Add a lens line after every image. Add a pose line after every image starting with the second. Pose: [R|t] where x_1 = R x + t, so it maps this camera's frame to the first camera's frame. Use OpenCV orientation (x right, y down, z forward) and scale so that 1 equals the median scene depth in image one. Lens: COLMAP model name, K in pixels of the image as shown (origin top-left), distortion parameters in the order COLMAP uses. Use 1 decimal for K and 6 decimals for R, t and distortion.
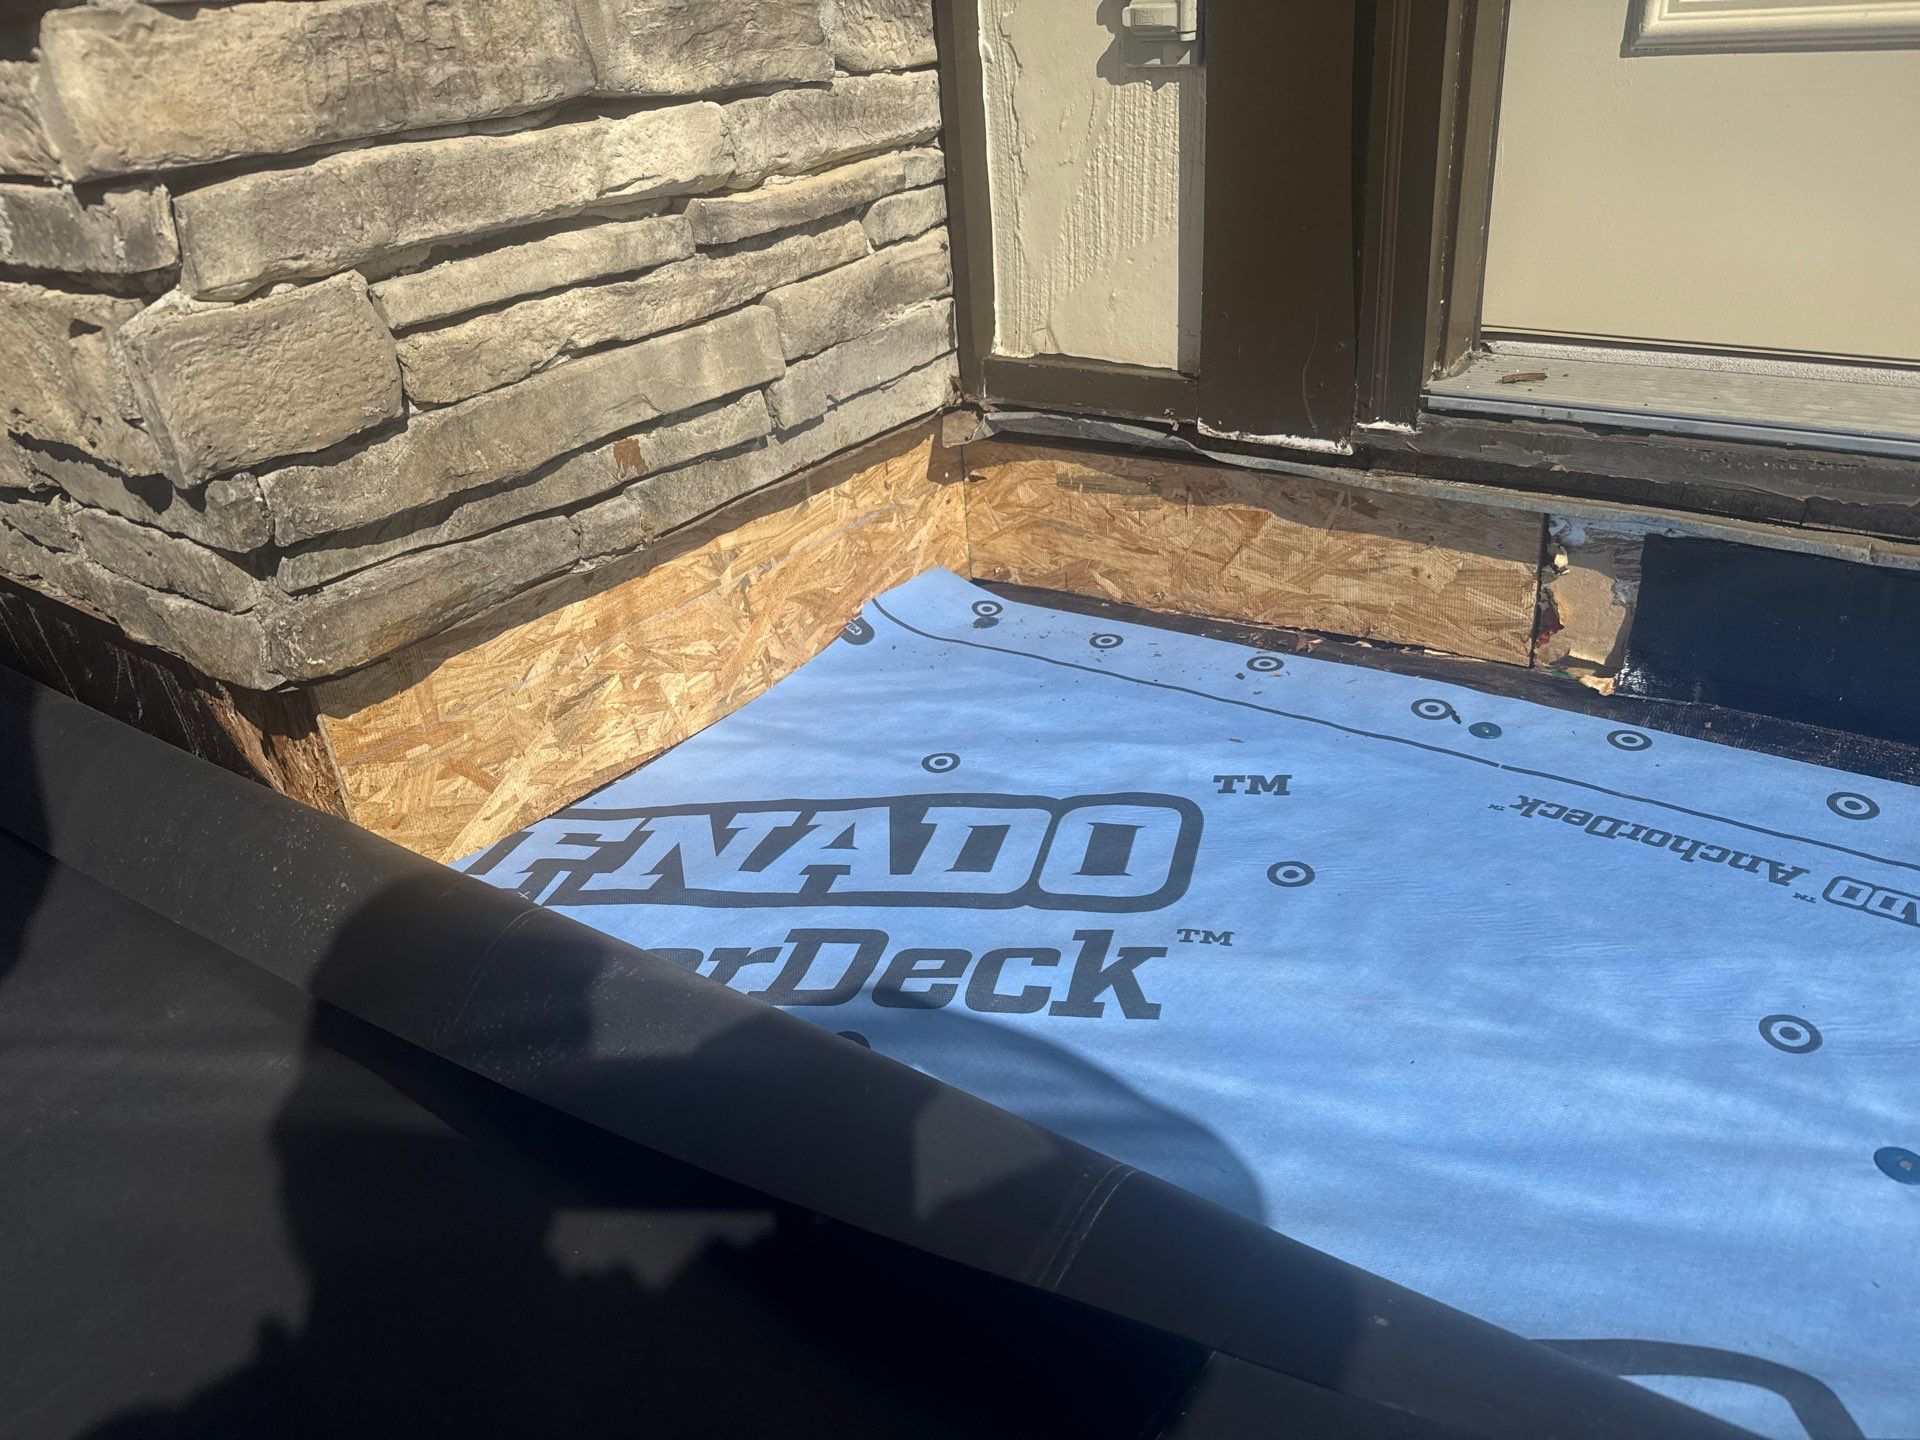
lens RADIAL K [[1407.6, 0, 994.7], [0, 1407.6, 711.5], [0, 0, 1]] dist [0.086779, -0.086390]
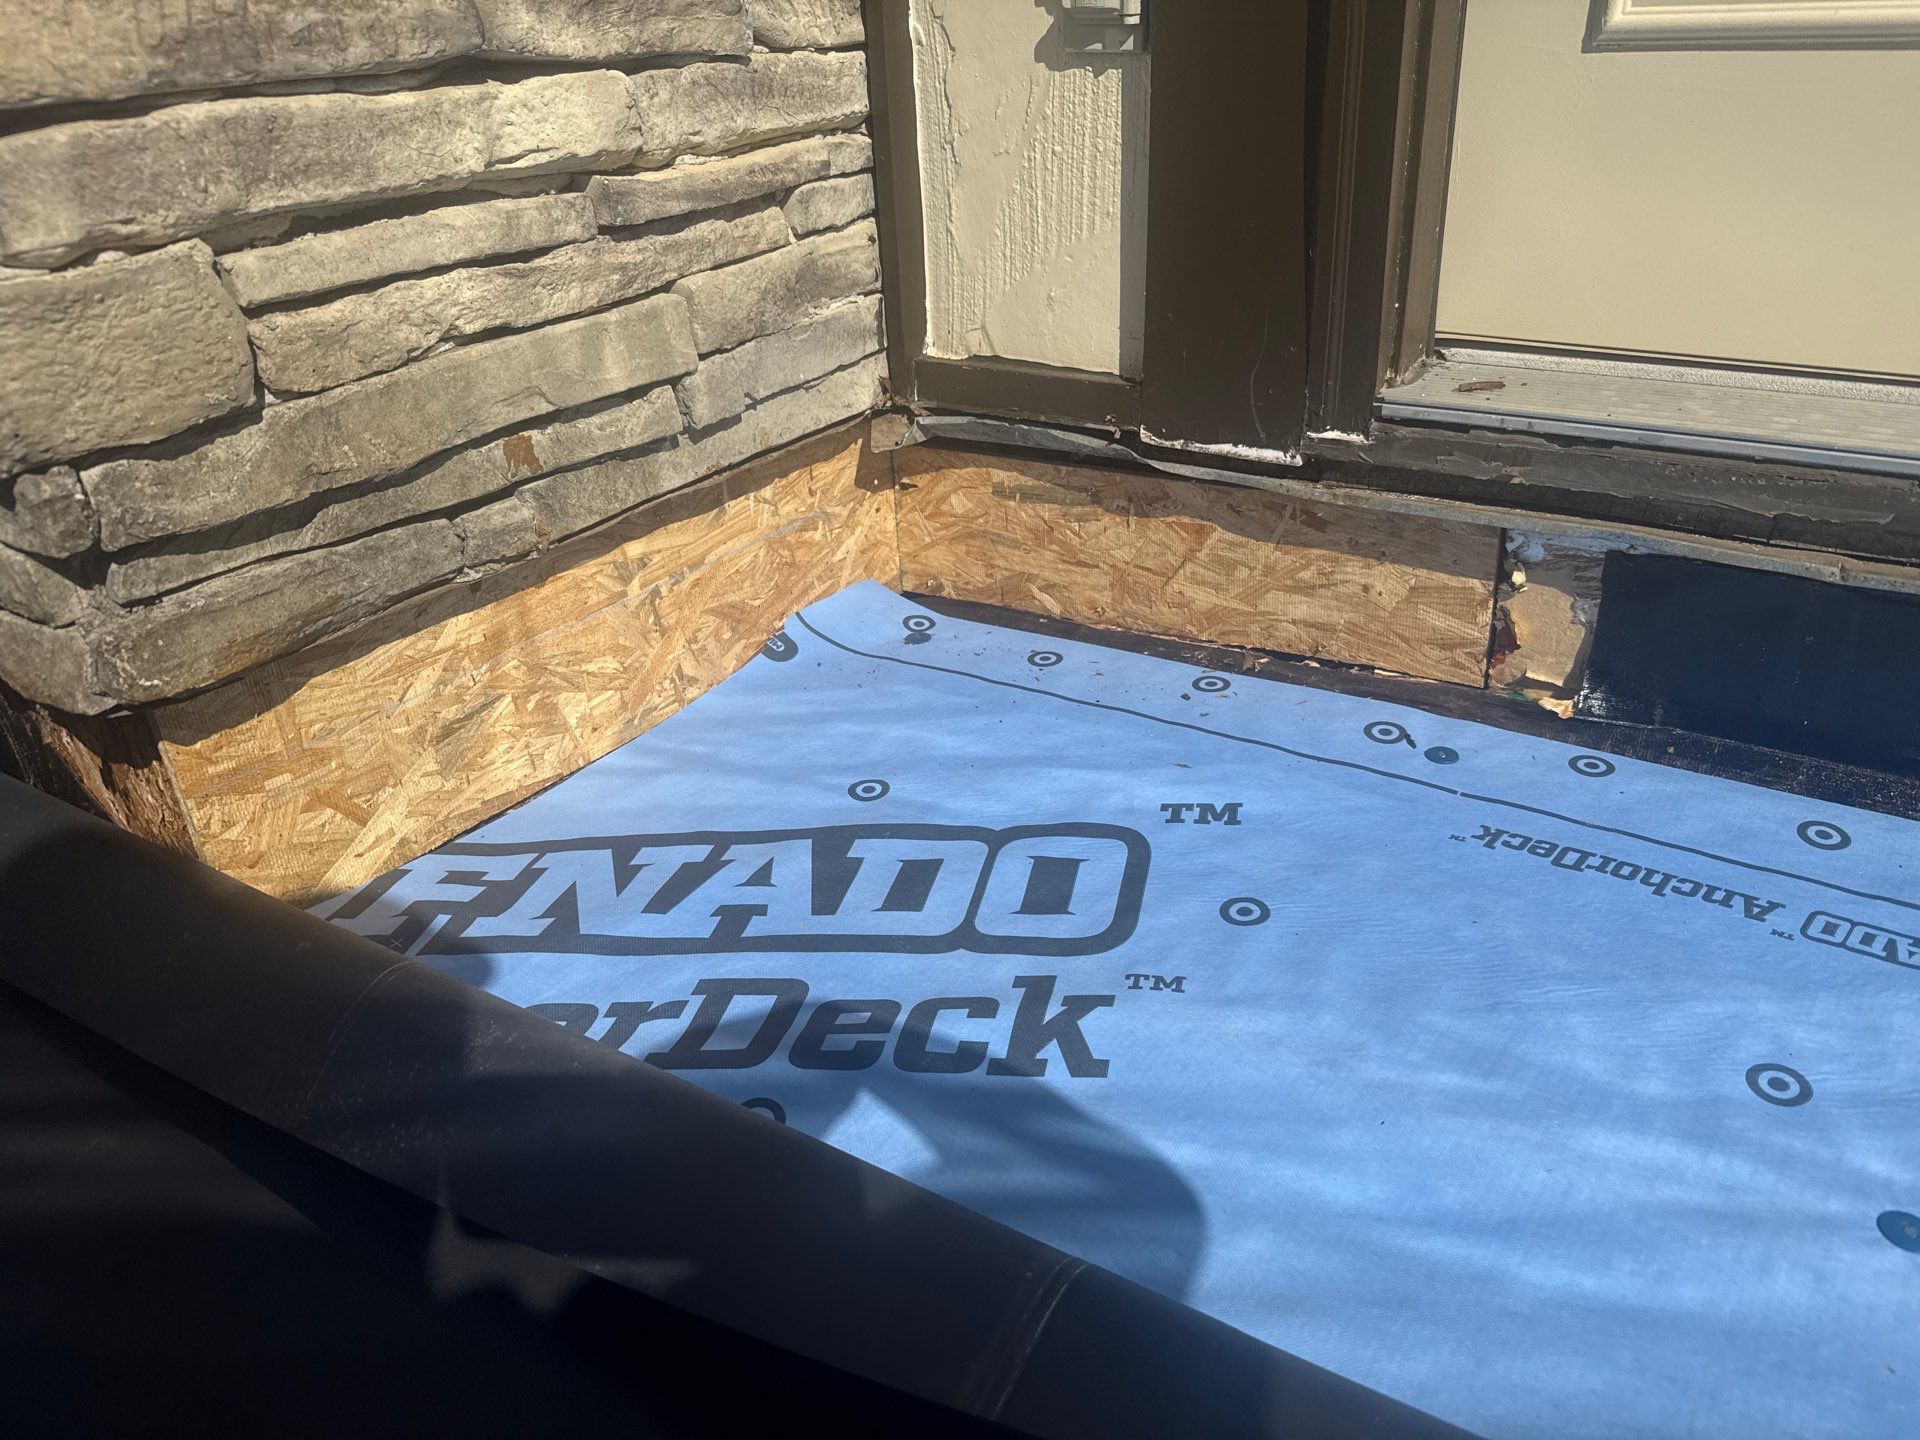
lens RADIAL K [[1407.6, 0, 1019.7], [0, 1407.6, 701.2], [0, 0, 1]] dist [0.086779, -0.086390]
pose [[0.997768, 0.001061, 0.066775, -0.000858], [0.000080, 0.999854, -0.017084, -0.007292], [-0.066783, 0.017051, 0.997622, 0.077177]]
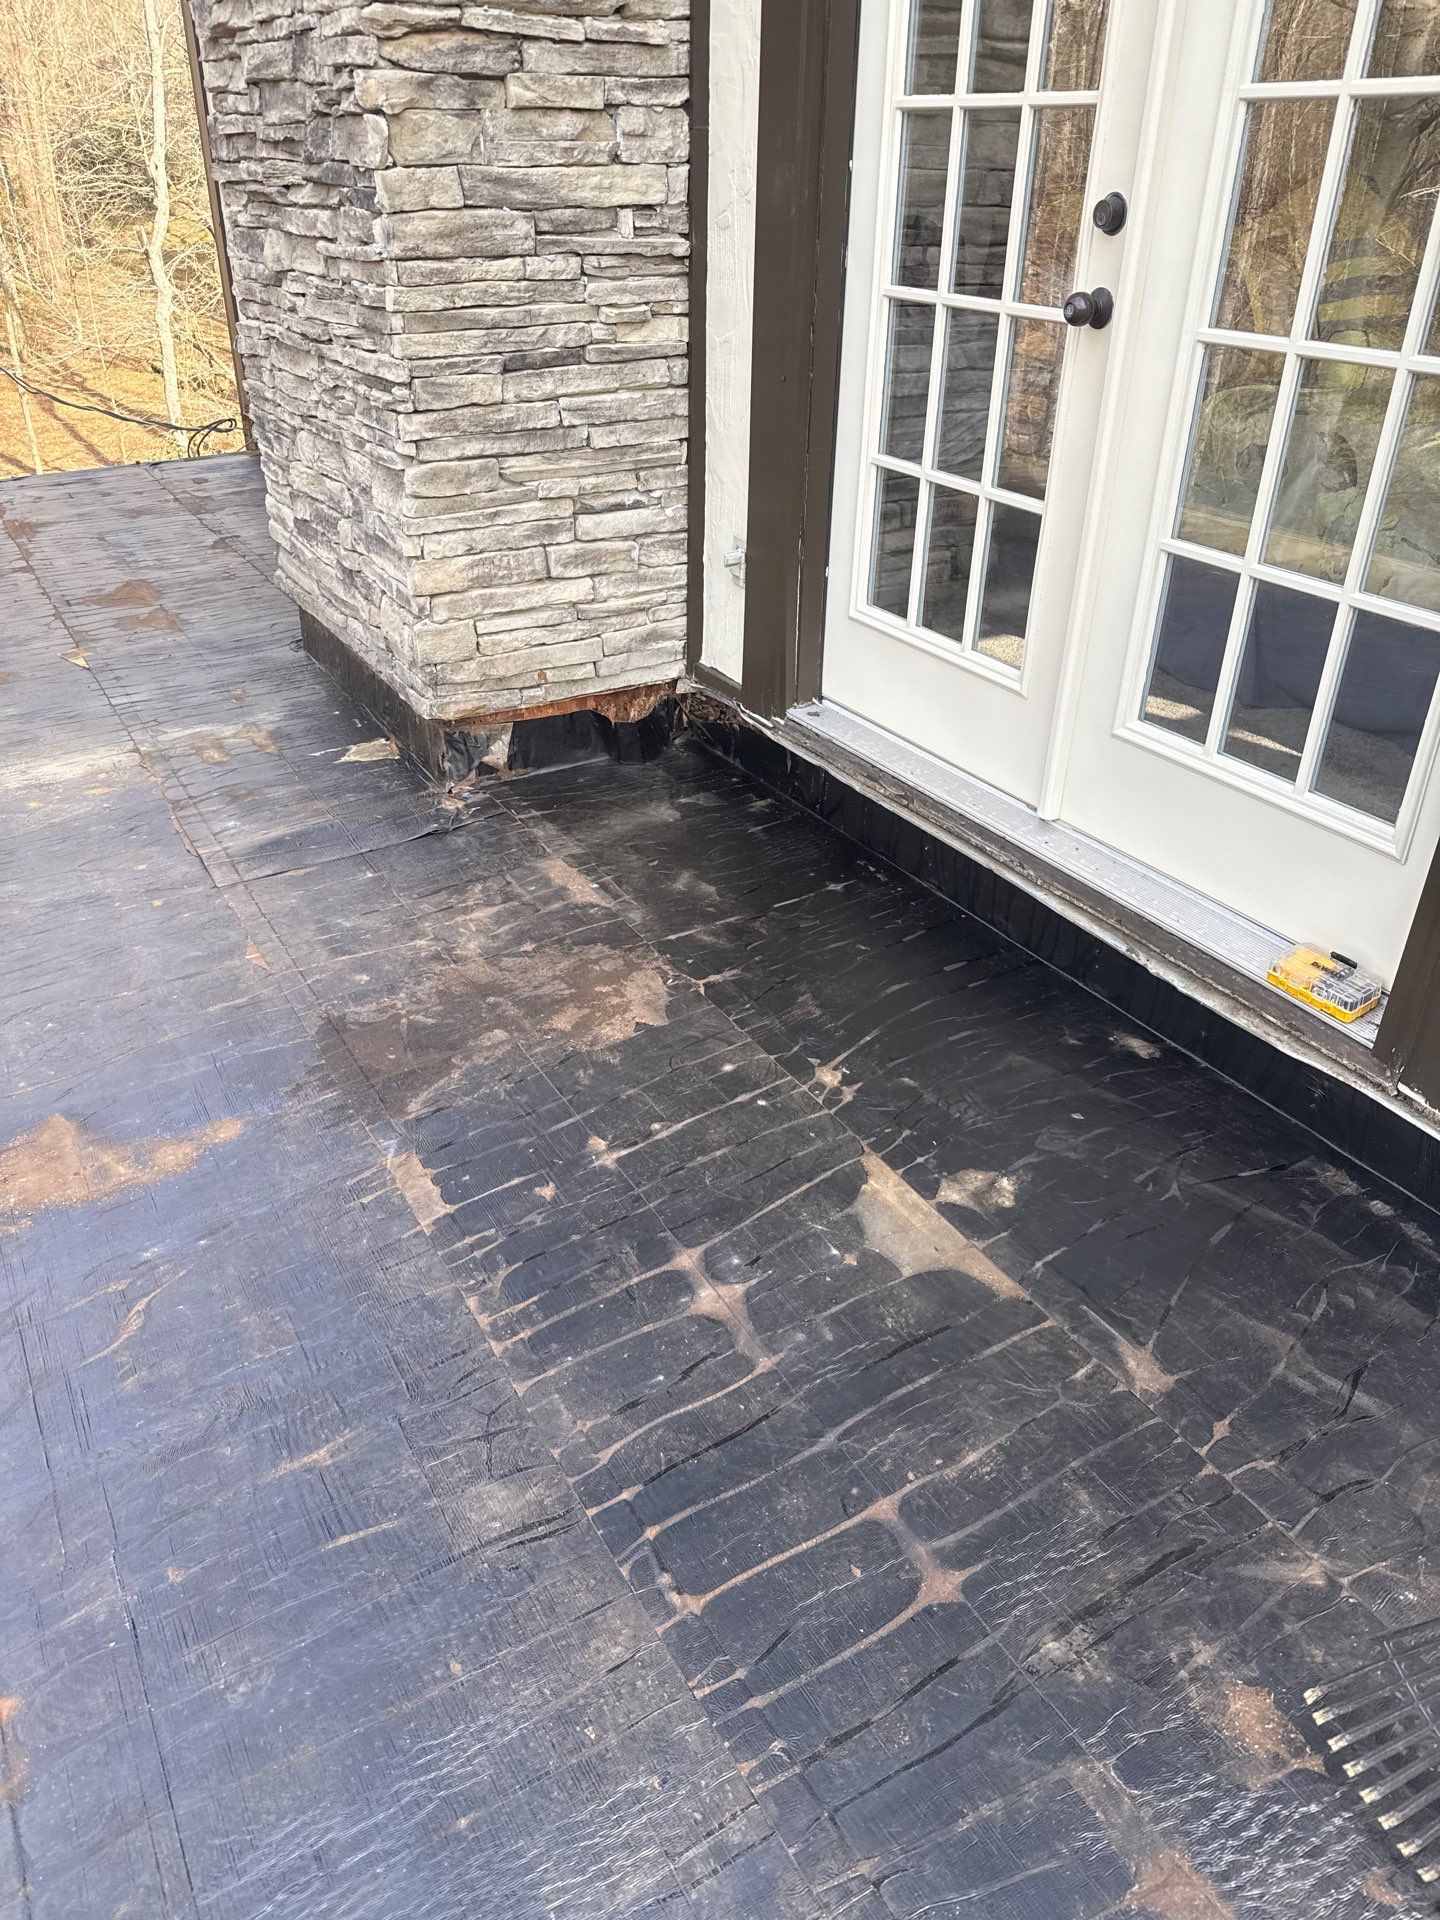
lens RADIAL K [[1407.6, 0, 723.9], [0, 1407.6, 956.1], [0, 0, 1]] dist [0.086779, -0.086390]
pose [[0.907003, 0.273272, -0.320418, 1.418499], [-0.257456, 0.961937, 0.091621, 0.036539], [0.333259, -0.000608, 0.942835, -2.051492]]
